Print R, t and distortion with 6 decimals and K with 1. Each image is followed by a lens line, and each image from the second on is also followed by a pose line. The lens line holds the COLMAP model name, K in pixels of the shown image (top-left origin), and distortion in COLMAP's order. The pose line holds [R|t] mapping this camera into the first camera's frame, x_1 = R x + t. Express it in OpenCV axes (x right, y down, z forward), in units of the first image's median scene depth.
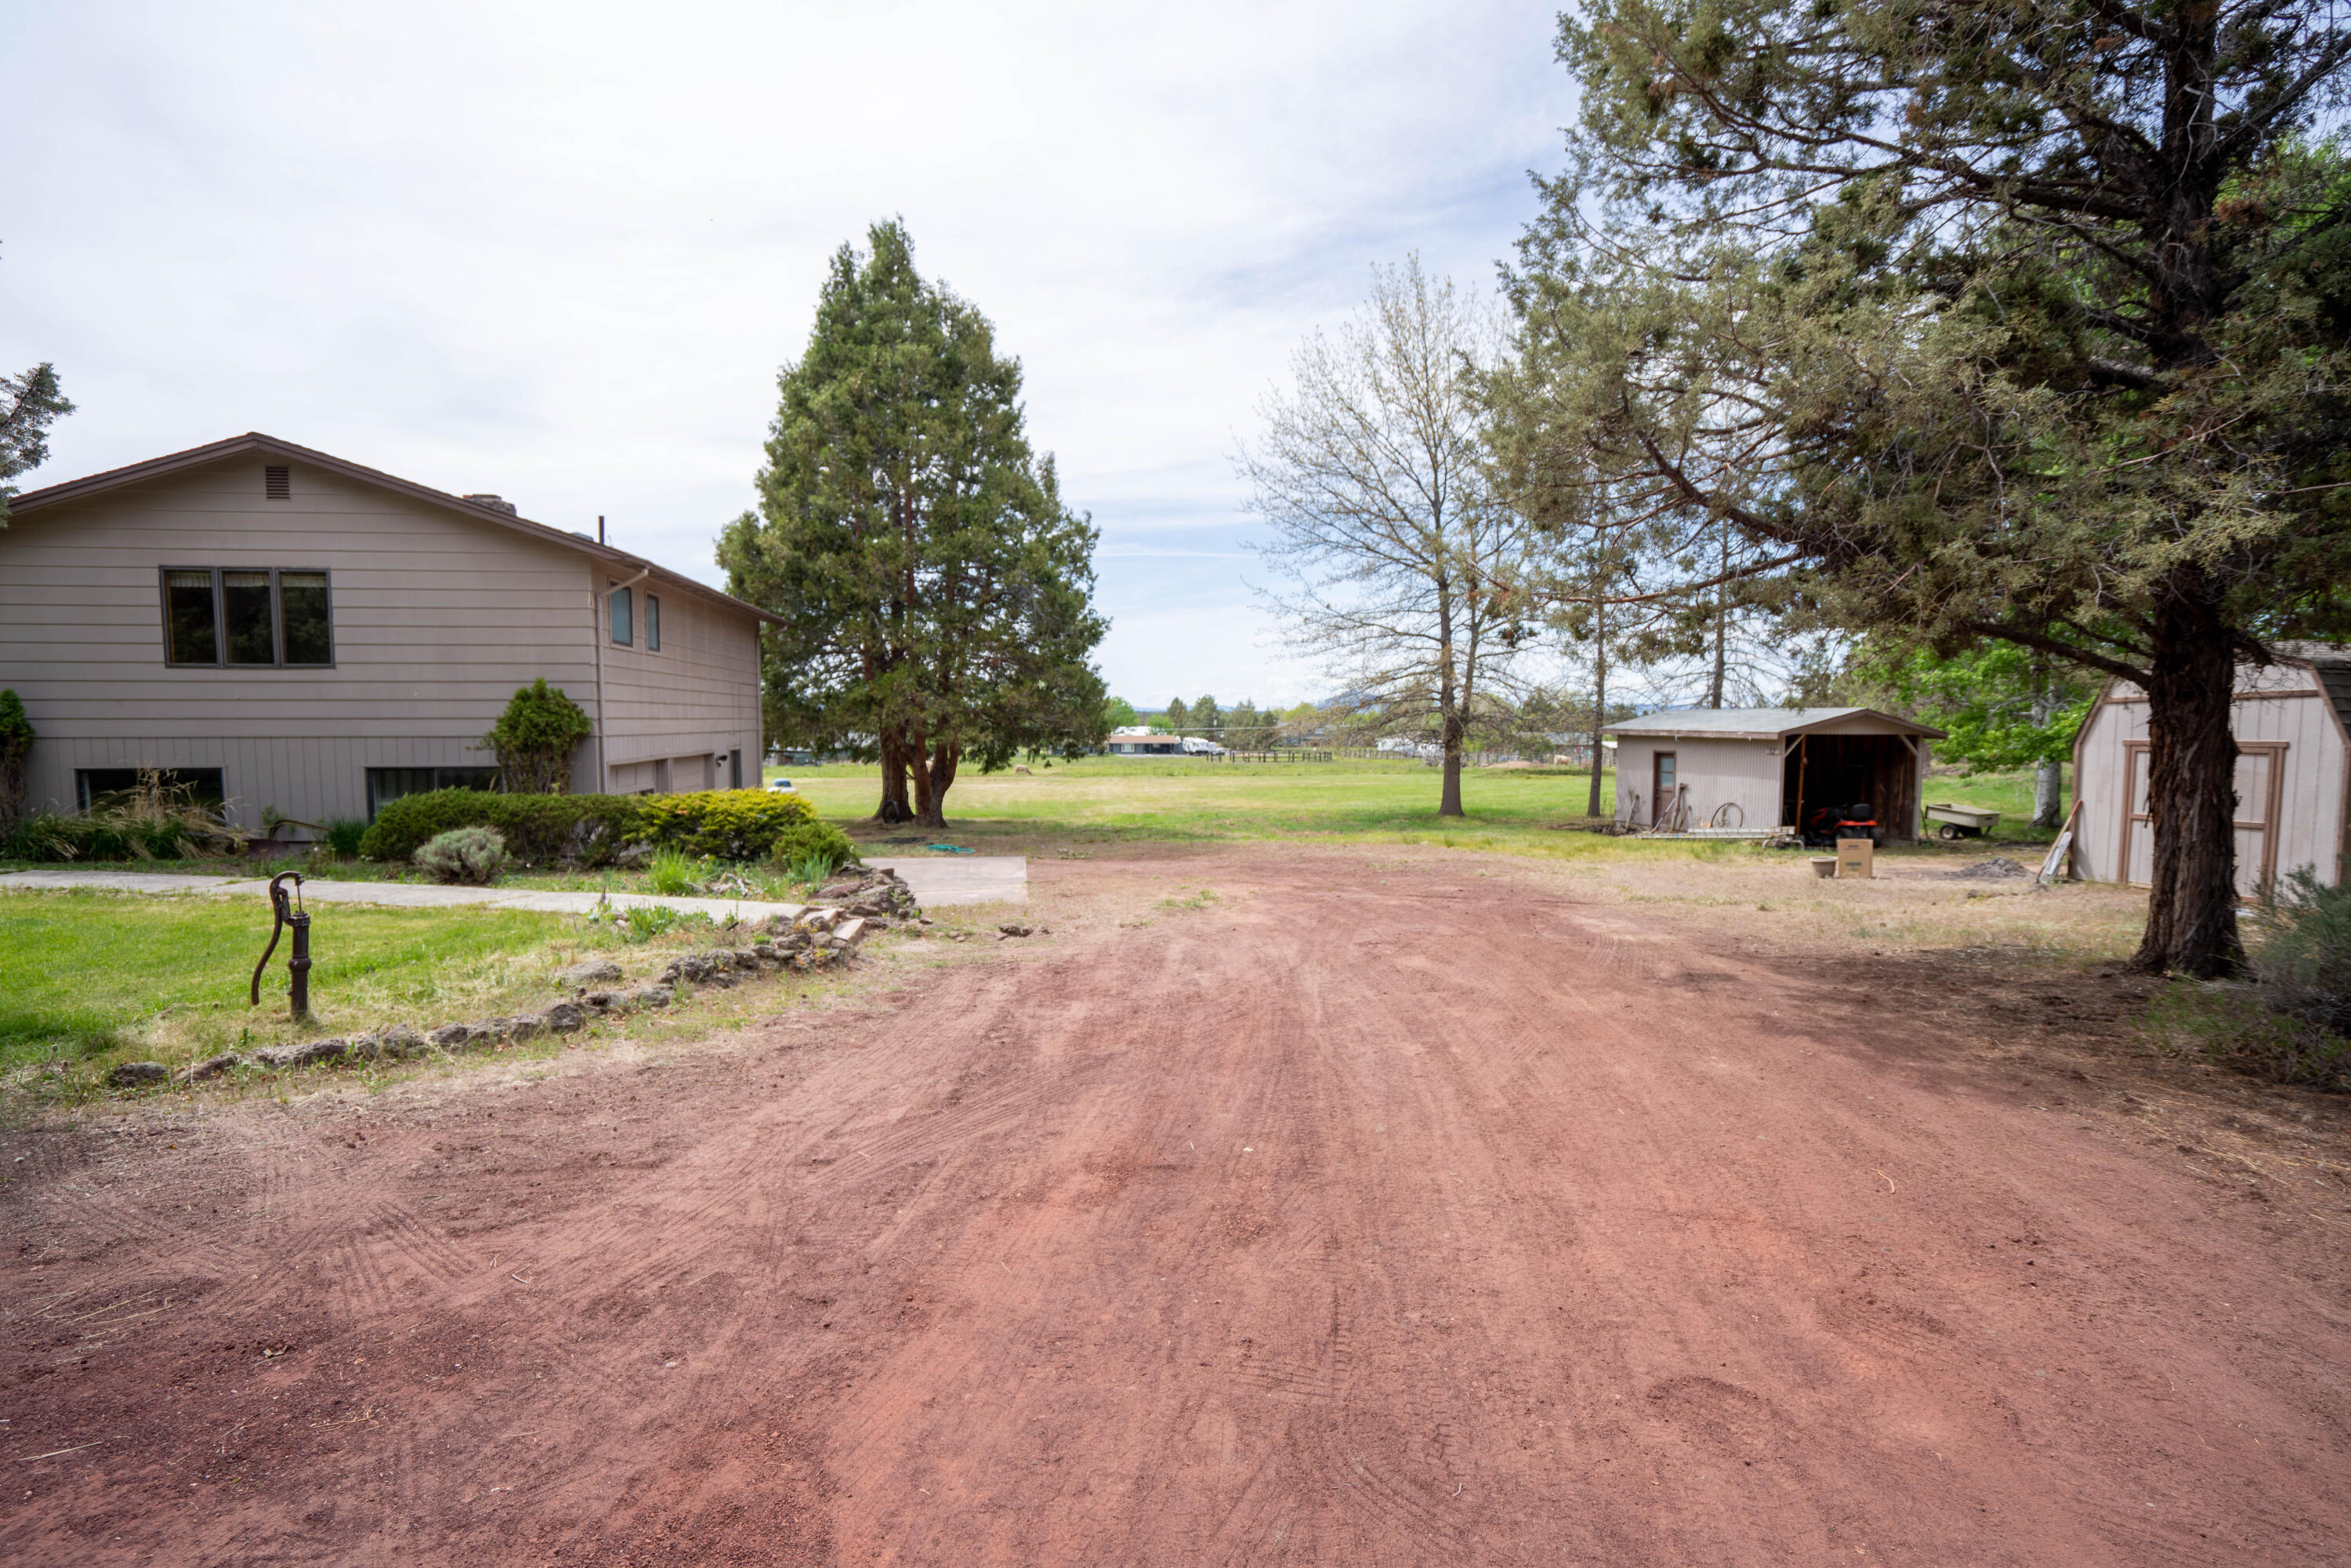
lens RADIAL K [[1090.6, 0, 1172.2], [0, 1090.6, 795.4], [0, 0, 1]] dist [-0.032943, 0.008082]
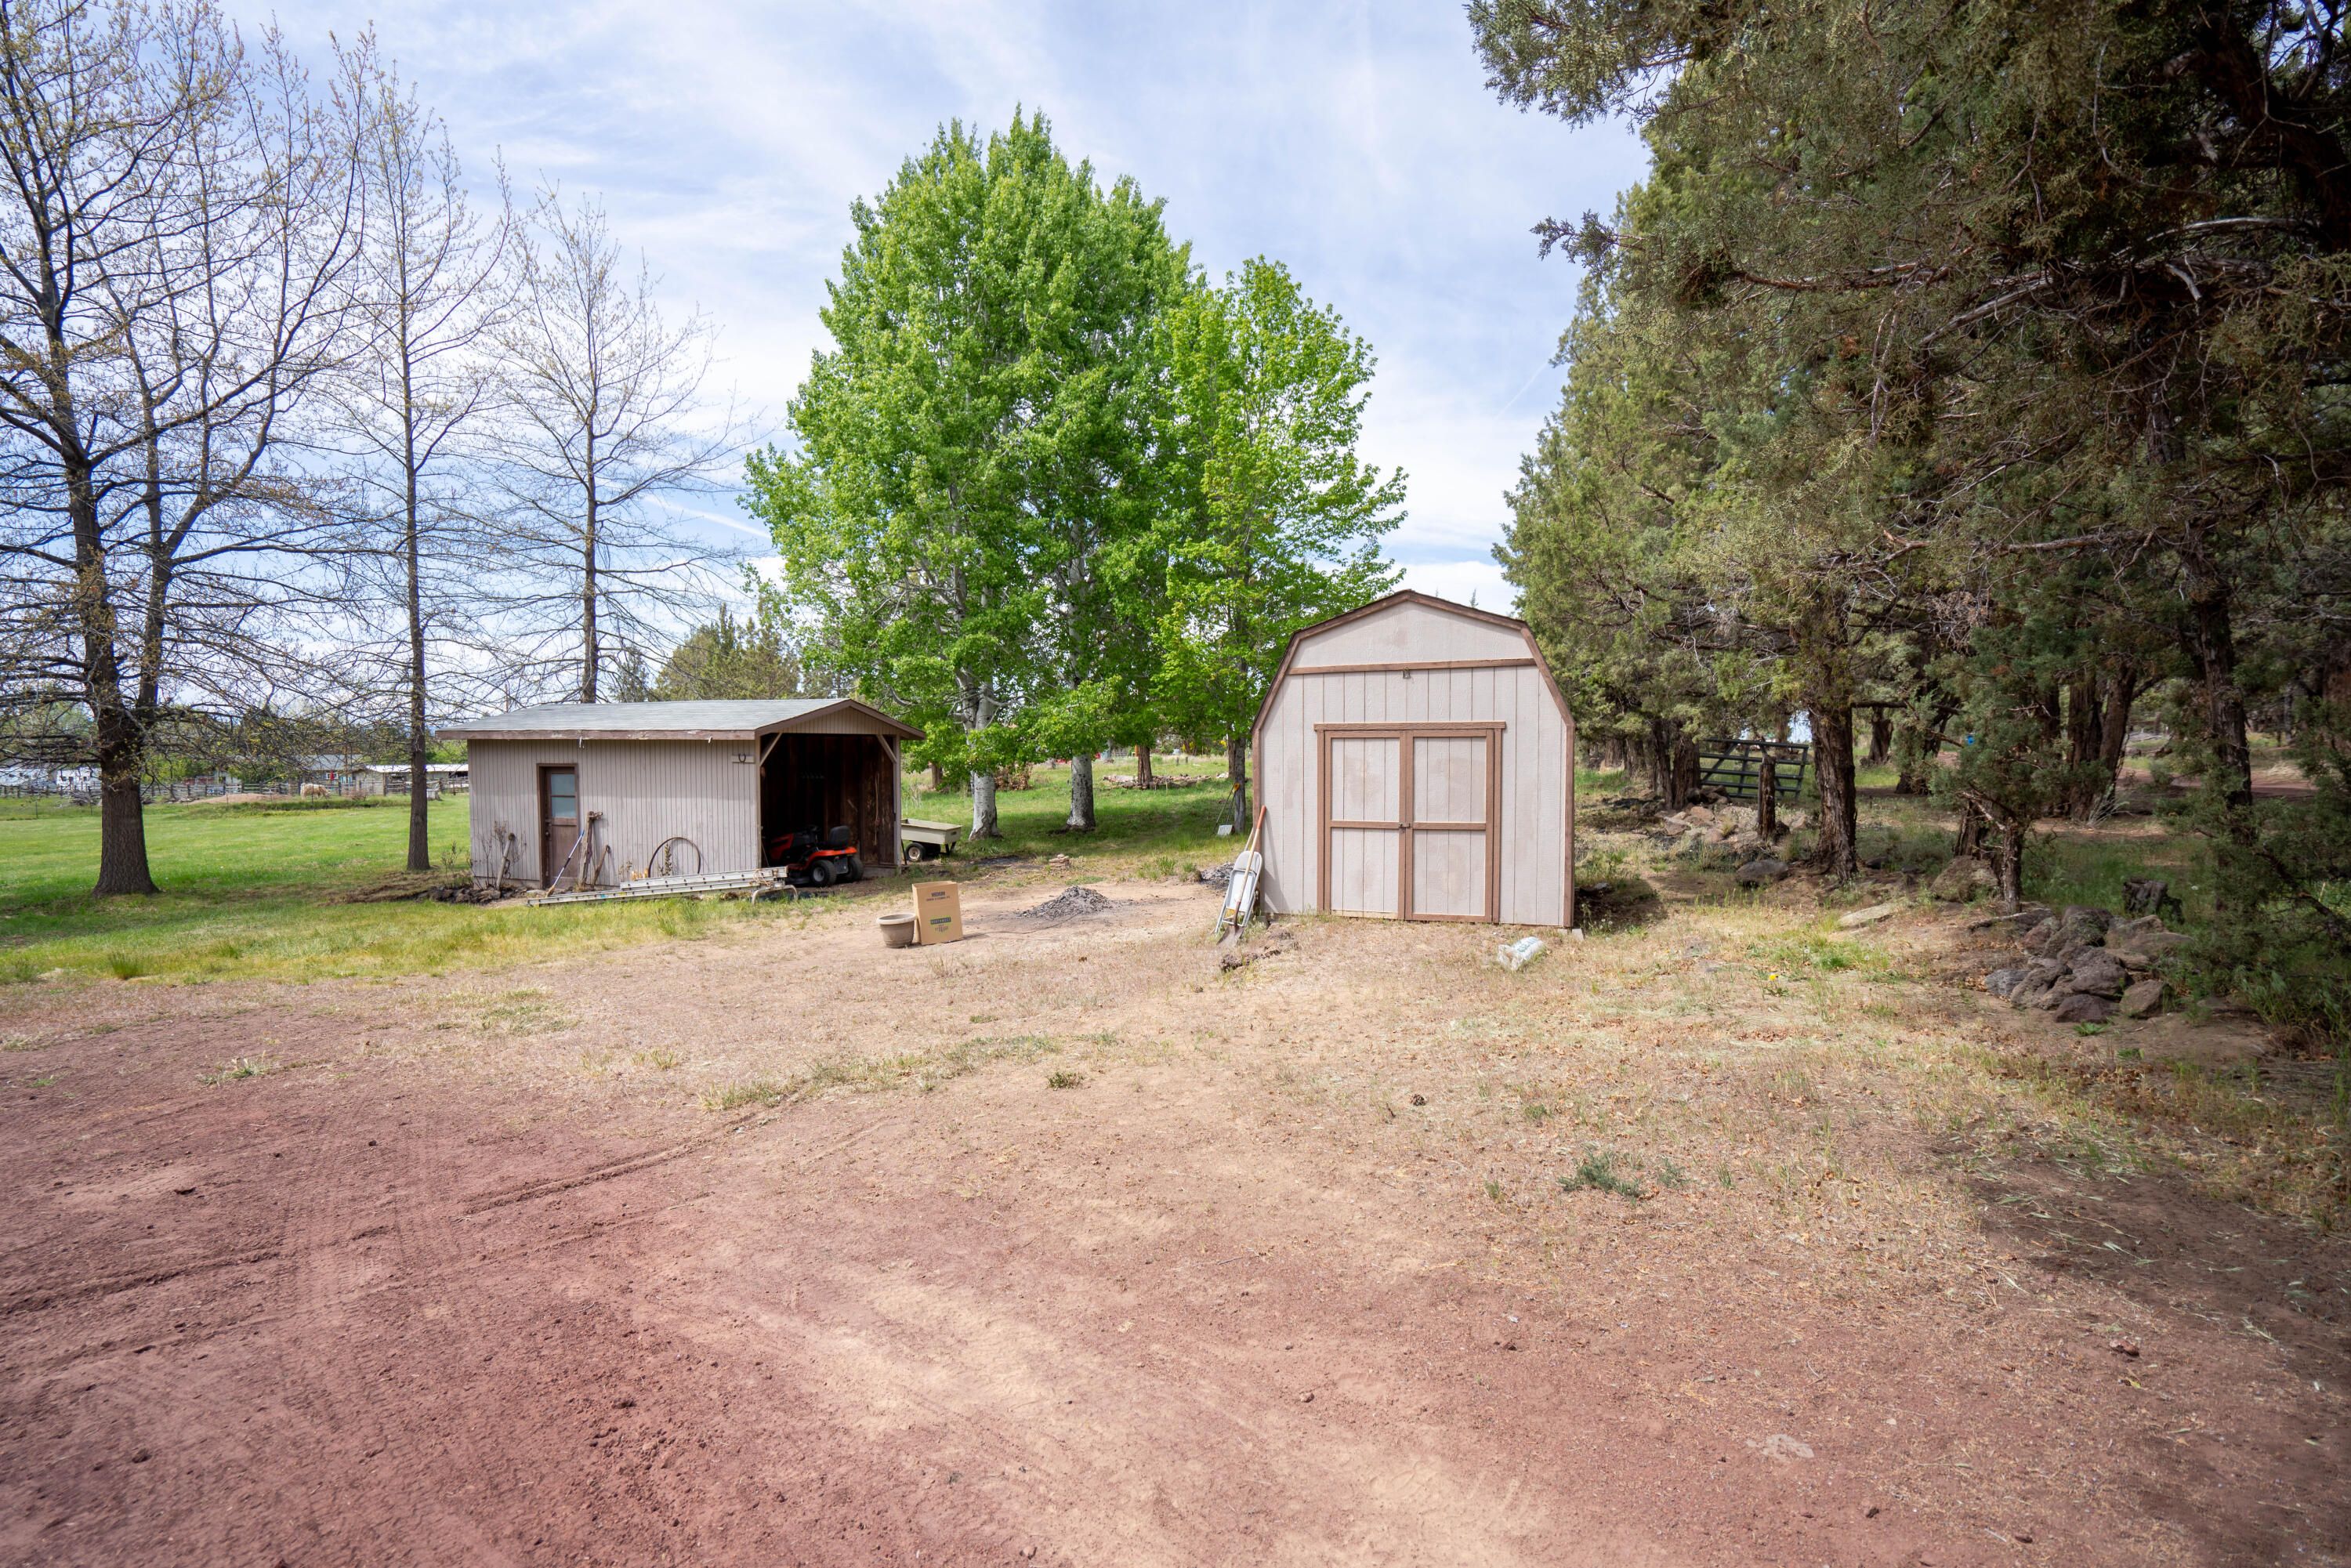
lens RADIAL K [[1090.6, 0, 1176.5], [0, 1090.6, 798.6], [0, 0, 1]] dist [-0.032943, 0.008082]
pose [[0.511512, -0.042031, 0.858248, 0.090827], [0.057680, 0.998230, 0.014510, -0.008103], [-0.857338, 0.042082, 0.513031, 0.353358]]
